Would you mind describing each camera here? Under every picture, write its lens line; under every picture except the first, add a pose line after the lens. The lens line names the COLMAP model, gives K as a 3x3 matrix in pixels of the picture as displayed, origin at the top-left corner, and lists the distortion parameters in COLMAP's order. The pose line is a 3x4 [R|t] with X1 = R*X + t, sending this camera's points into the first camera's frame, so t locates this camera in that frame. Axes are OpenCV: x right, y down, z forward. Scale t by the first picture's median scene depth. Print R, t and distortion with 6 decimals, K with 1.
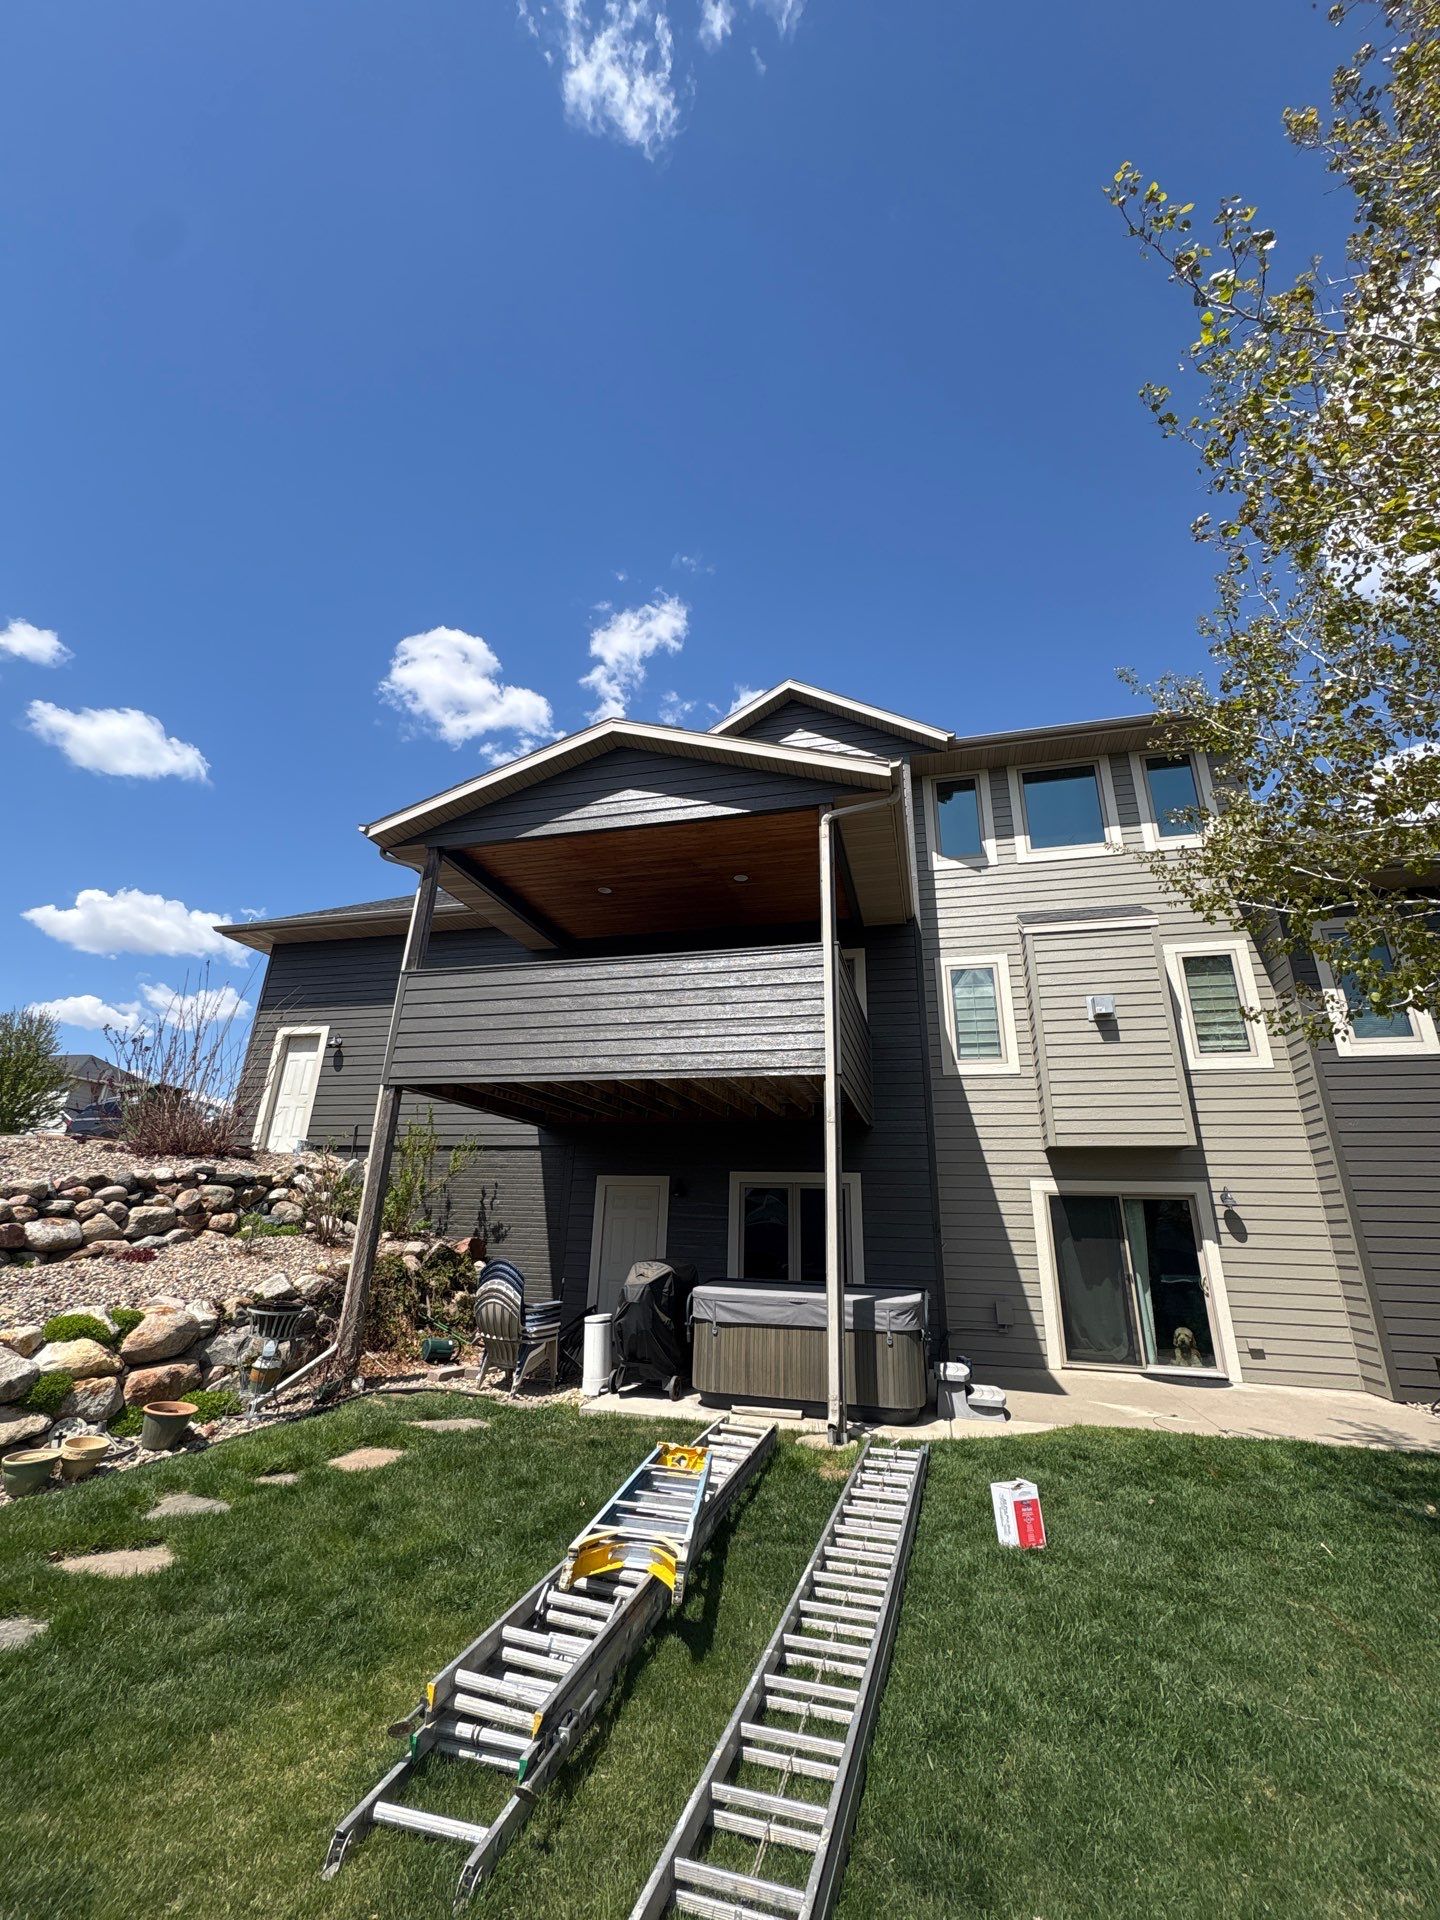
lens RADIAL K [[764.3, 0, 718.9], [0, 764.3, 962.1], [0, 0, 1]] dist [-0.002353, 0.000875]
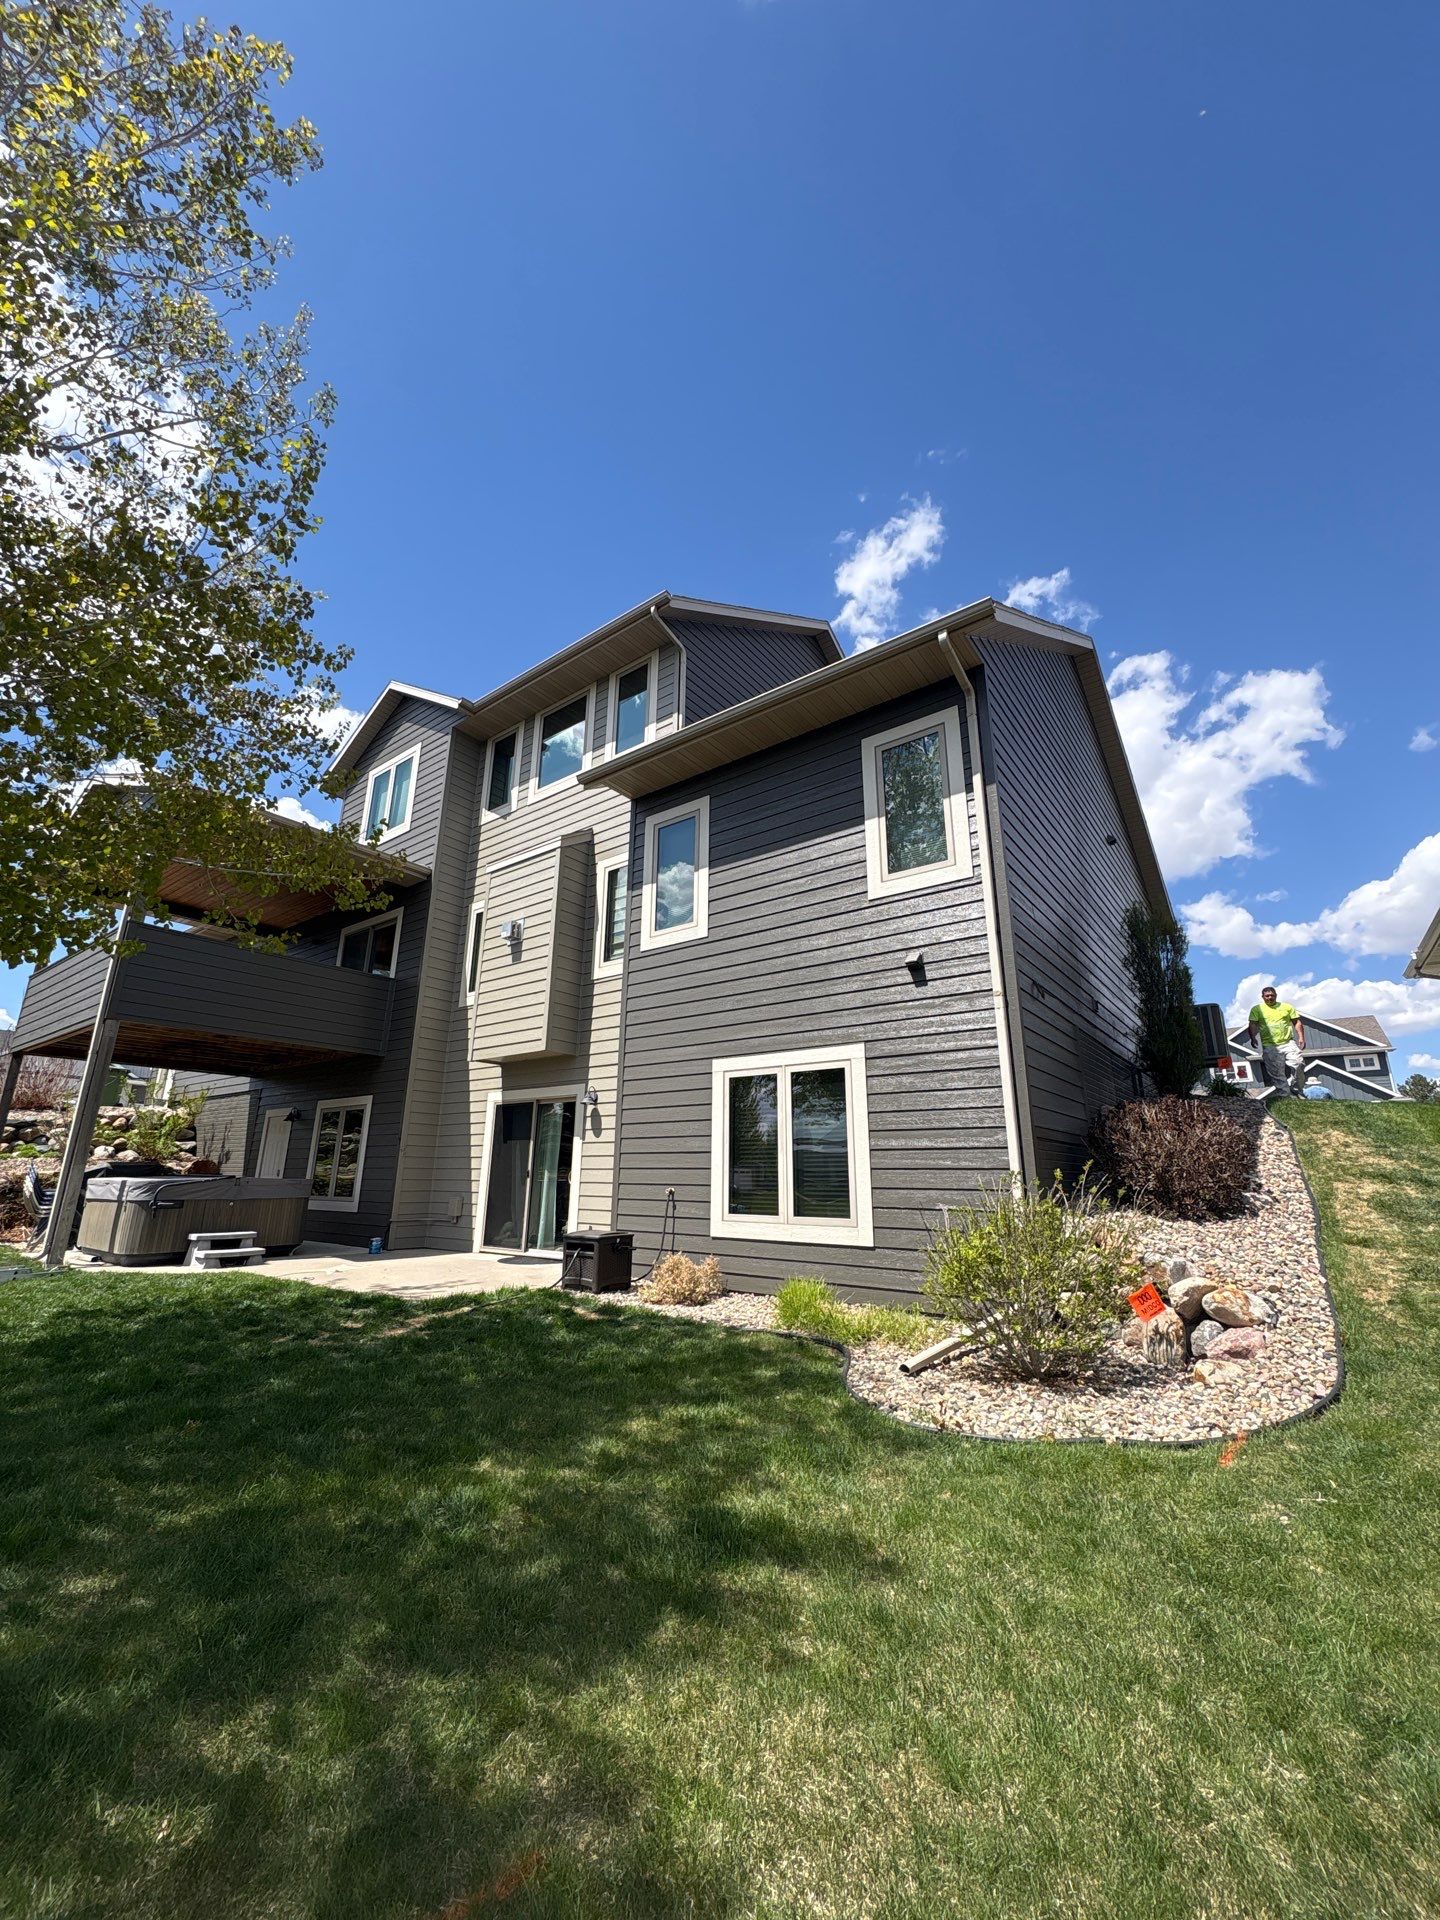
lens RADIAL K [[760.1, 0, 718.1], [0, 760.1, 963.5], [0, 0, 1]] dist [-0.001899, -0.000177]
pose [[0.926600, -0.121548, -0.355862, 1.184569], [0.140373, 0.989718, 0.027459, 0.118387], [0.348865, -0.075397, 0.934135, 0.092265]]
